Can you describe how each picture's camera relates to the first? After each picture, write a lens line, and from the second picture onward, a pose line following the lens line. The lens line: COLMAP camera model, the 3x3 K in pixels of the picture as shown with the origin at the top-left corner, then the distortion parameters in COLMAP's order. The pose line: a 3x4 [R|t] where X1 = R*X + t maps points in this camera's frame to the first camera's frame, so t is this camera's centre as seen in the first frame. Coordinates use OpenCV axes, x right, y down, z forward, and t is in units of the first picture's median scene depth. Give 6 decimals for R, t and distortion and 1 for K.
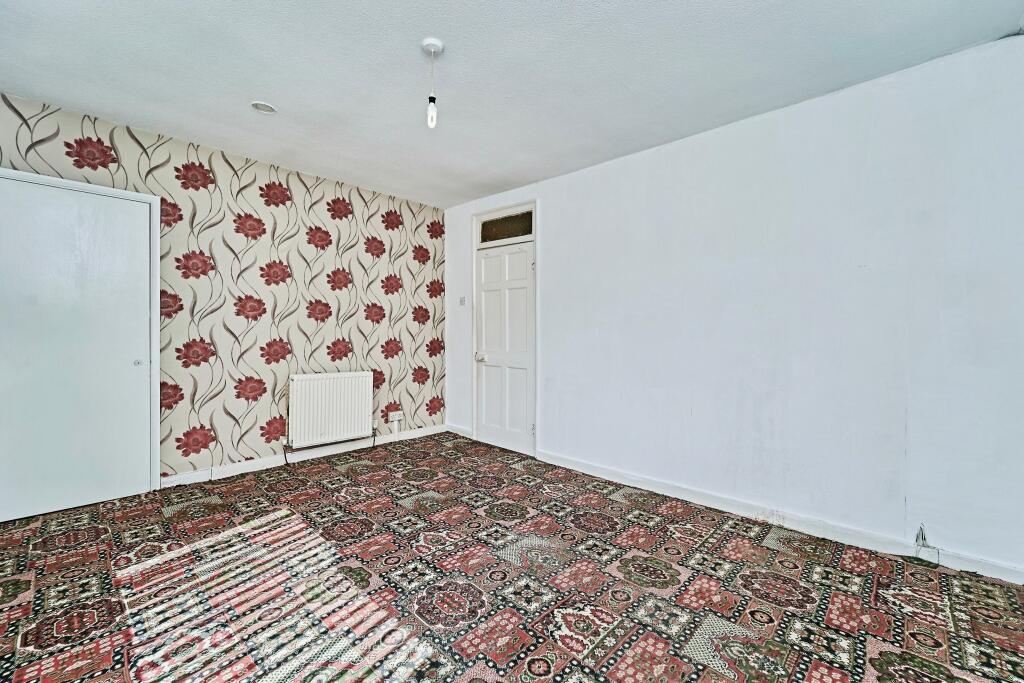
lens RADIAL K [[419.5, 0, 511.9], [0, 419.5, 334.4], [0, 0, 1]] dist [-0.000217, 0.000188]
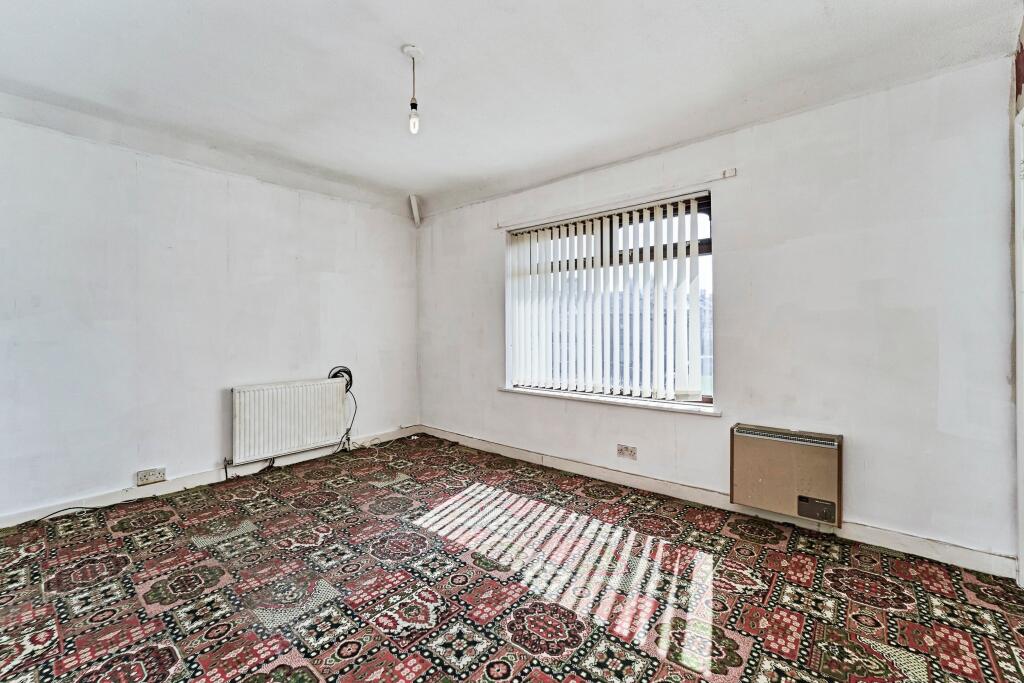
lens RADIAL K [[419.5, 0, 512.1], [0, 419.5, 335.4], [0, 0, 1]] dist [-0.000217, 0.000188]
pose [[-0.997985, 0.000177, -0.063447, -0.346967], [-0.001124, 0.999790, 0.020470, -0.018535], [0.063438, 0.020500, -0.997775, 1.947325]]
